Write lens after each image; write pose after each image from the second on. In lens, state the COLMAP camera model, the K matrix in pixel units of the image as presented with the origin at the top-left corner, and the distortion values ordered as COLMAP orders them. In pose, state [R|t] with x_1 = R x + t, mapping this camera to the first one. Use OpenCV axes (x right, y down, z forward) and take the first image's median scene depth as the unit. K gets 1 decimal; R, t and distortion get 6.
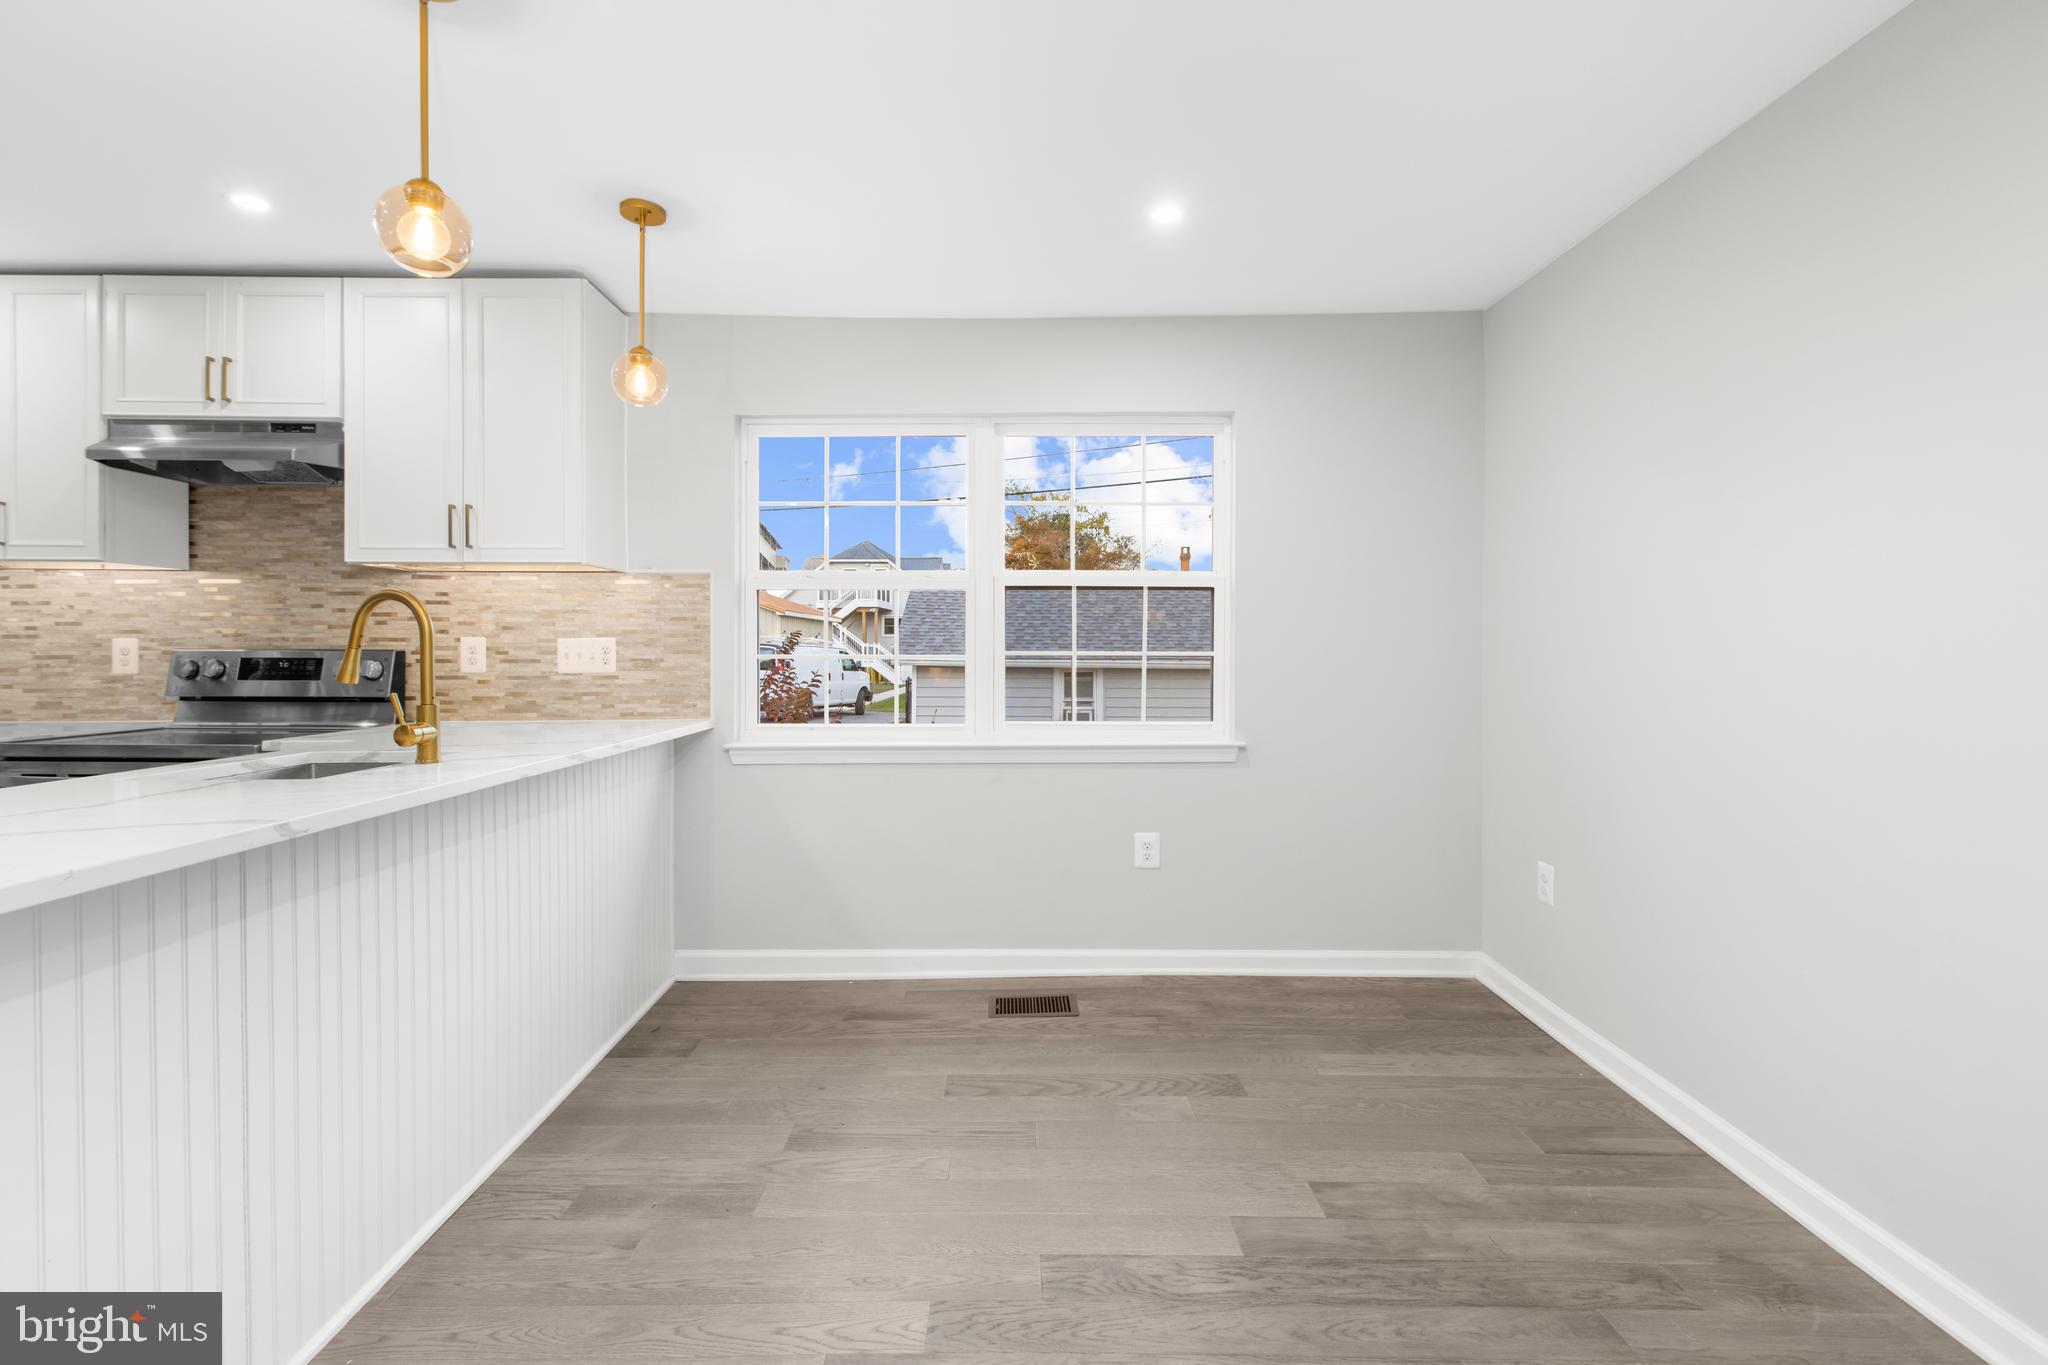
lens RADIAL K [[920.8, 0, 1010.6], [0, 920.8, 661.8], [0, 0, 1]] dist [0.000784, -0.000034]
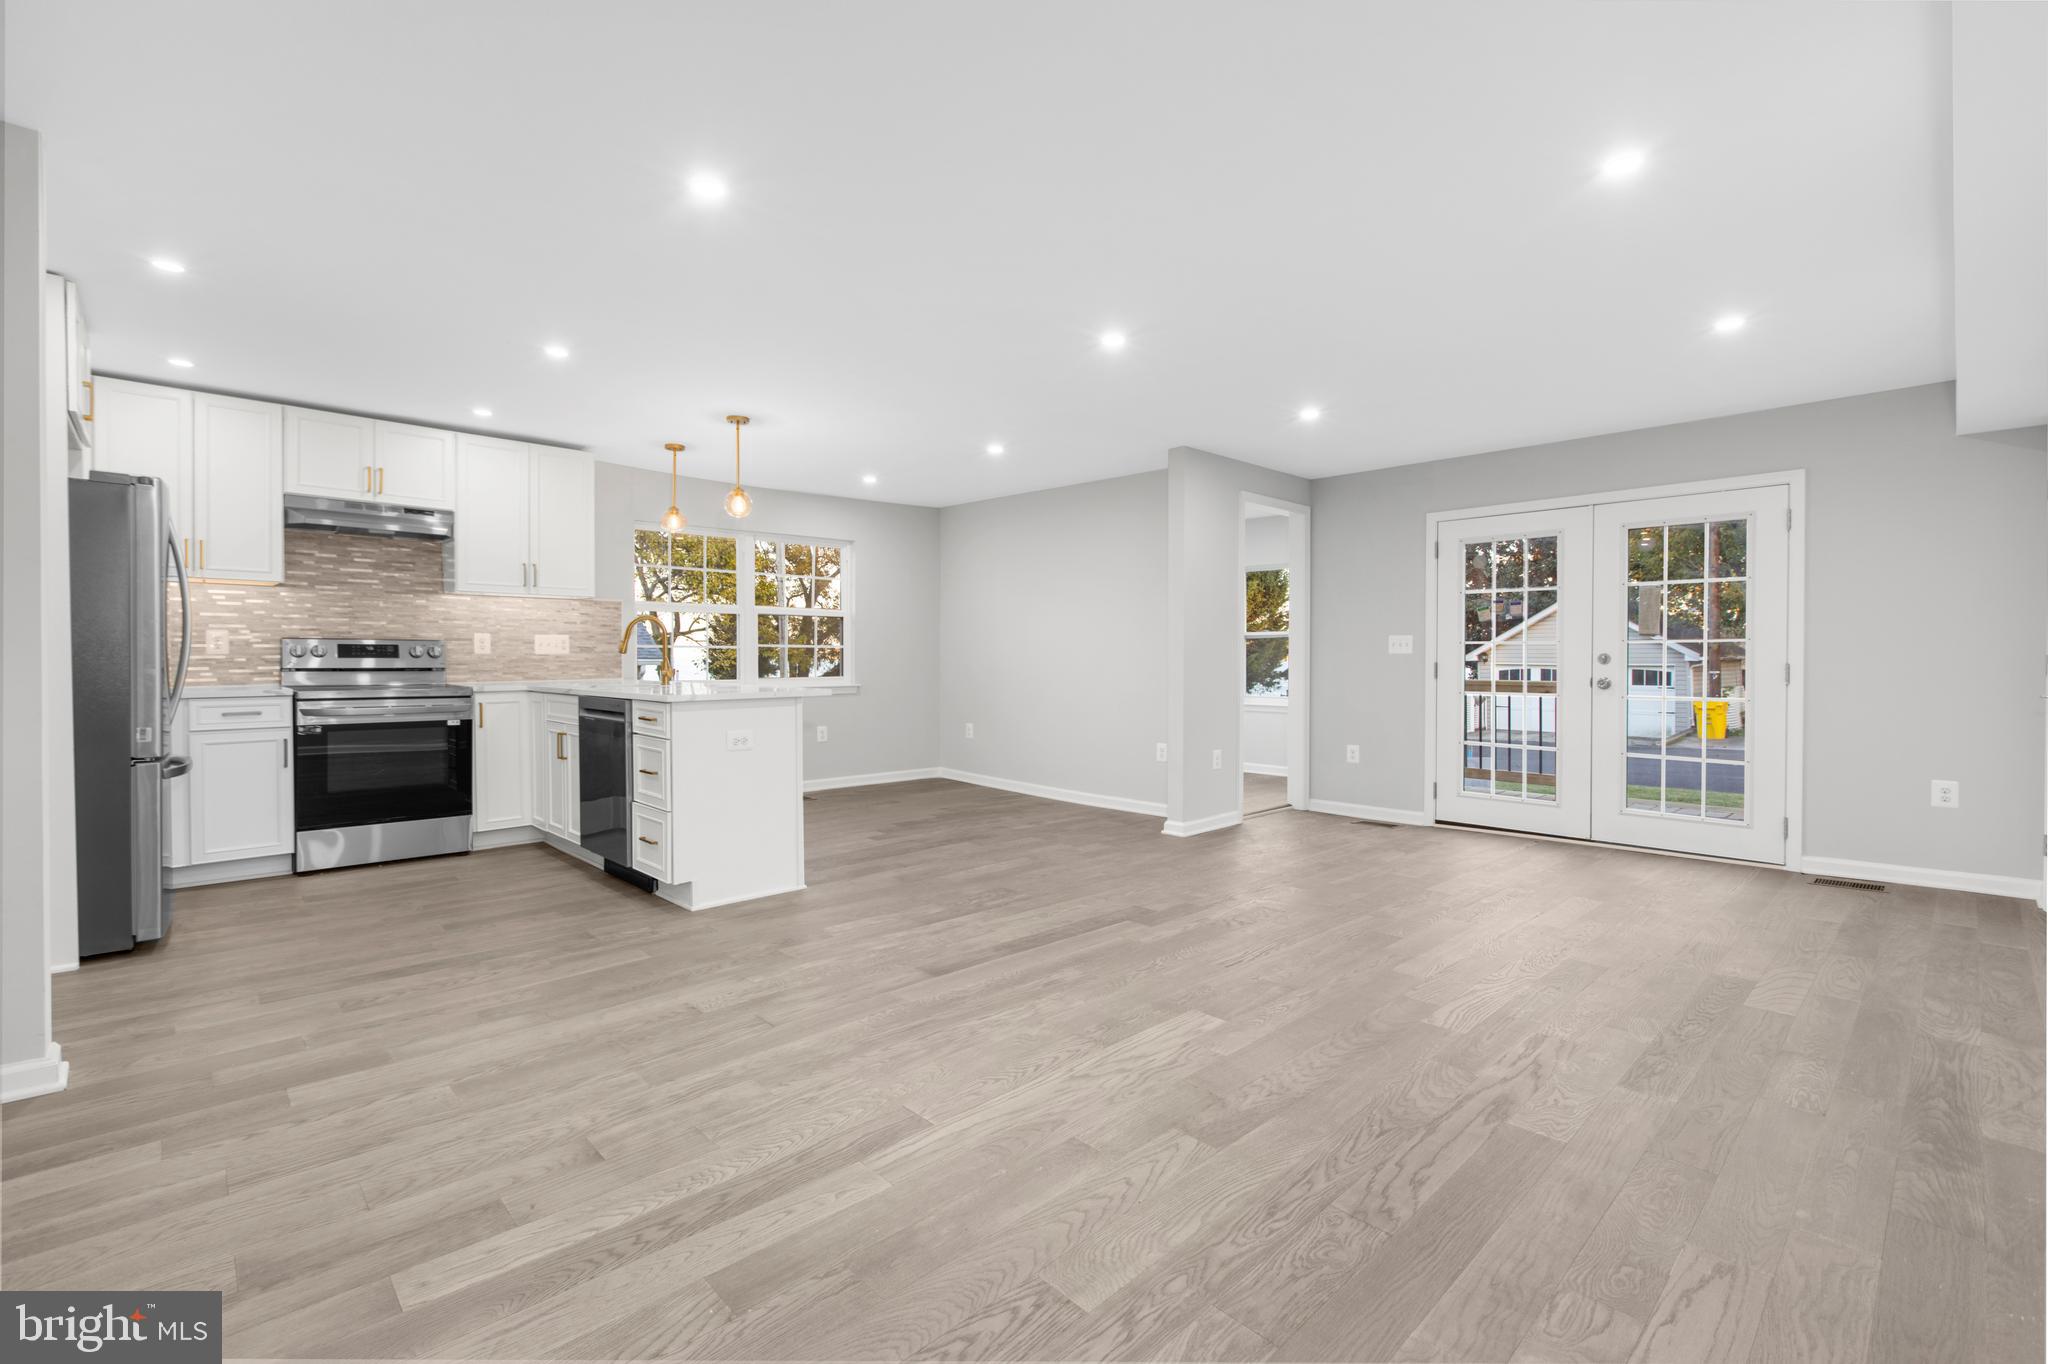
lens RADIAL K [[899.2, 0, 1019.4], [0, 899.2, 667.4], [0, 0, 1]] dist [-0.001130, -0.001131]
pose [[0.723204, -0.008415, 0.690583, -1.023849], [0.006144, 0.999965, 0.005750, 0.033741], [-0.690607, 0.000084, 0.723230, -0.916813]]
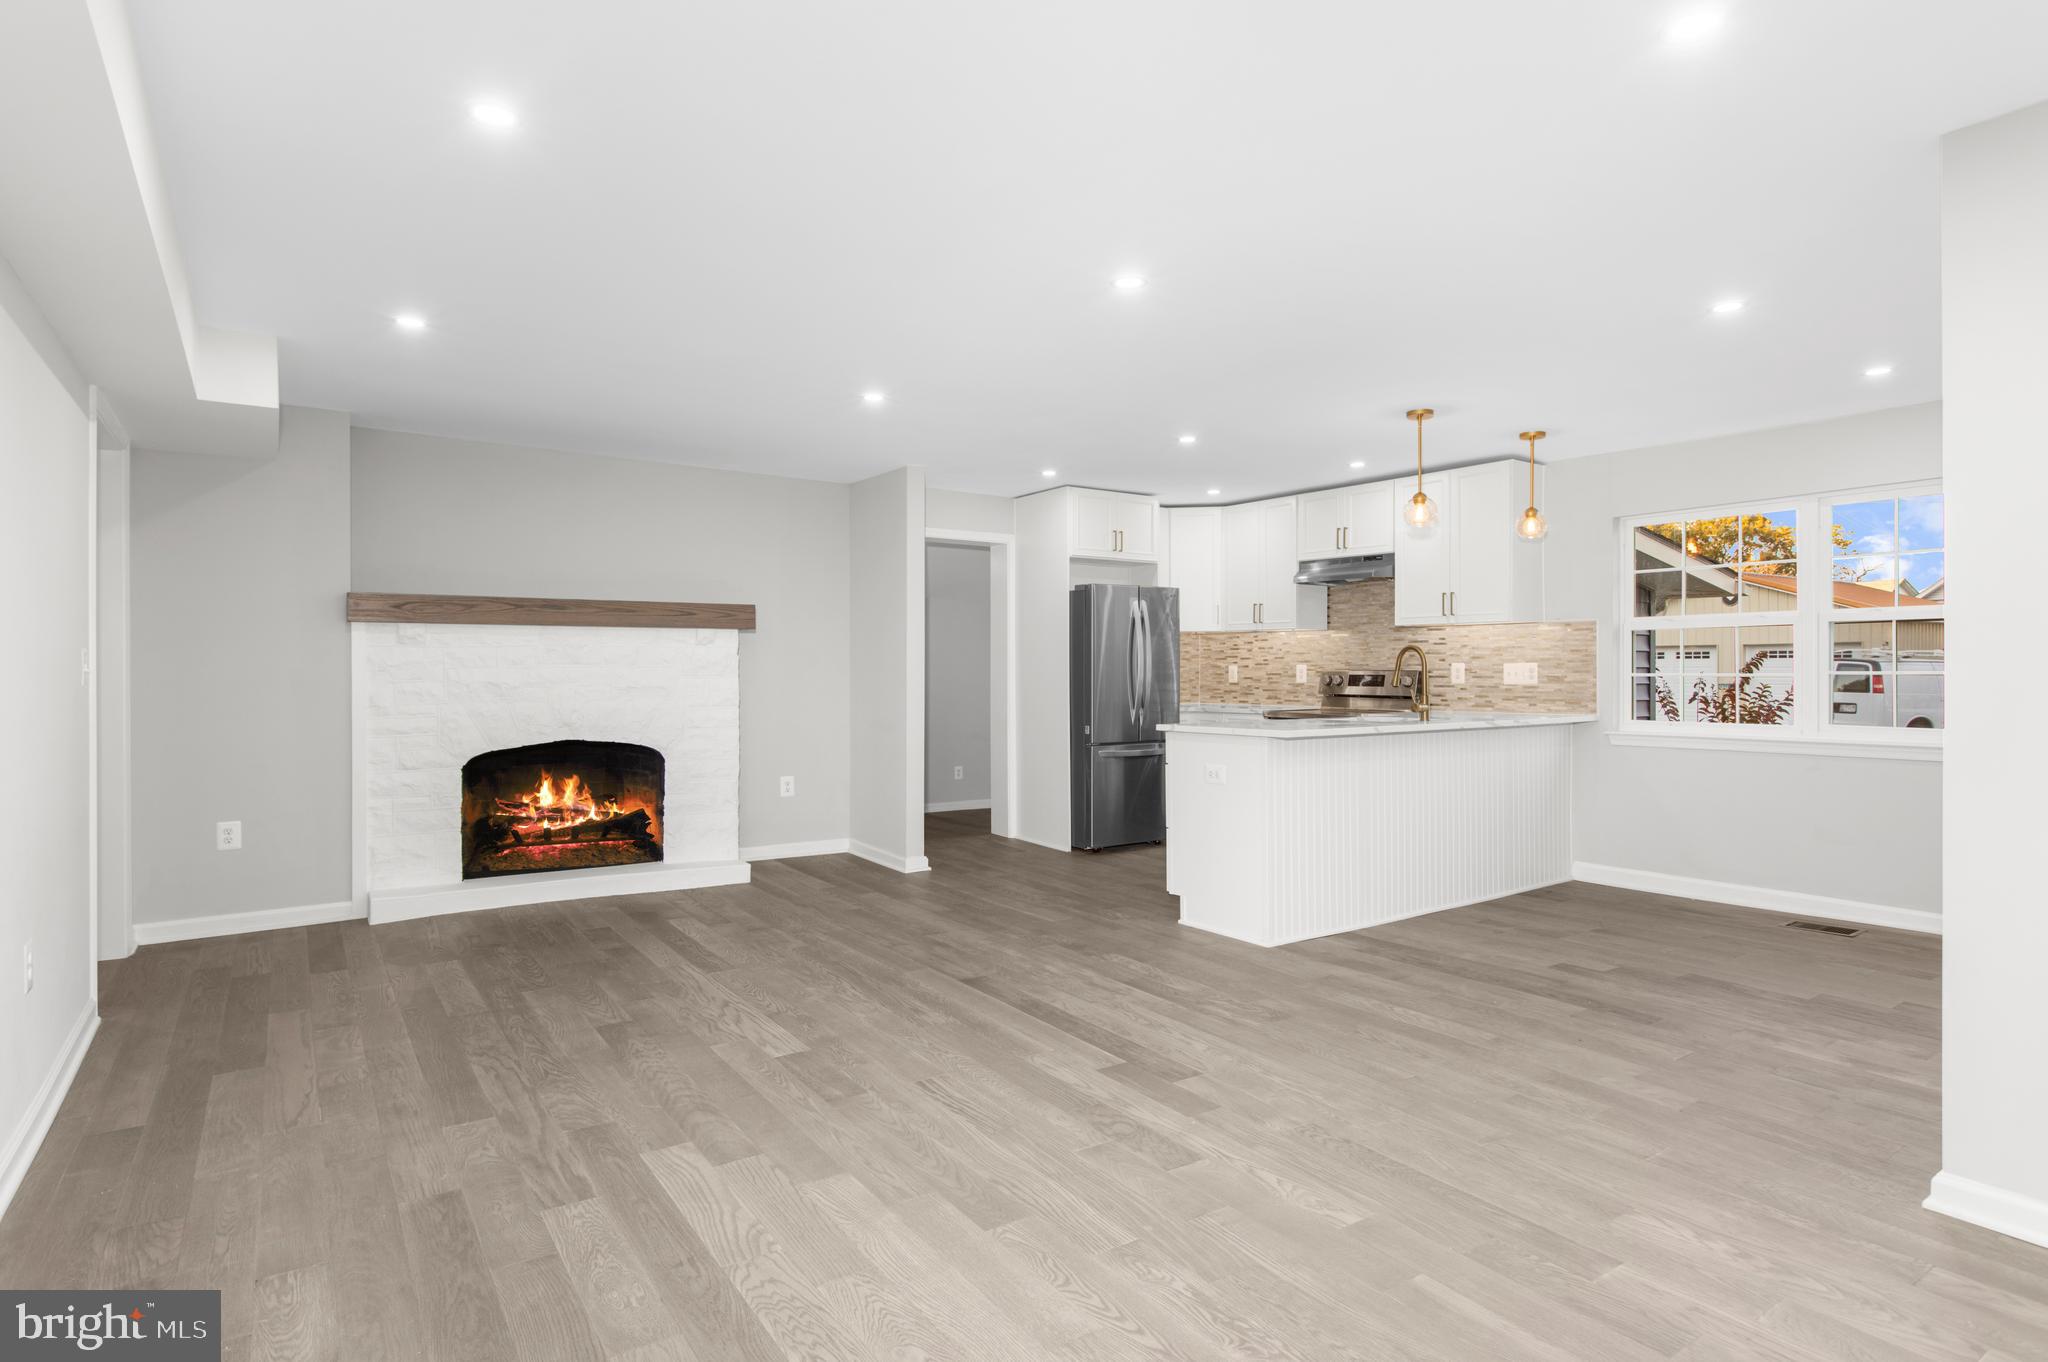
lens RADIAL K [[1078.1, 0, 1016.7], [0, 1078.1, 667.4], [0, 0, 1]] dist [0.000270, -0.001771]
pose [[0.567732, -0.002792, -0.823209, 0.621453], [-0.007444, 0.999936, -0.008525, 0.004821], [0.823180, 0.010968, 0.567675, -0.844809]]
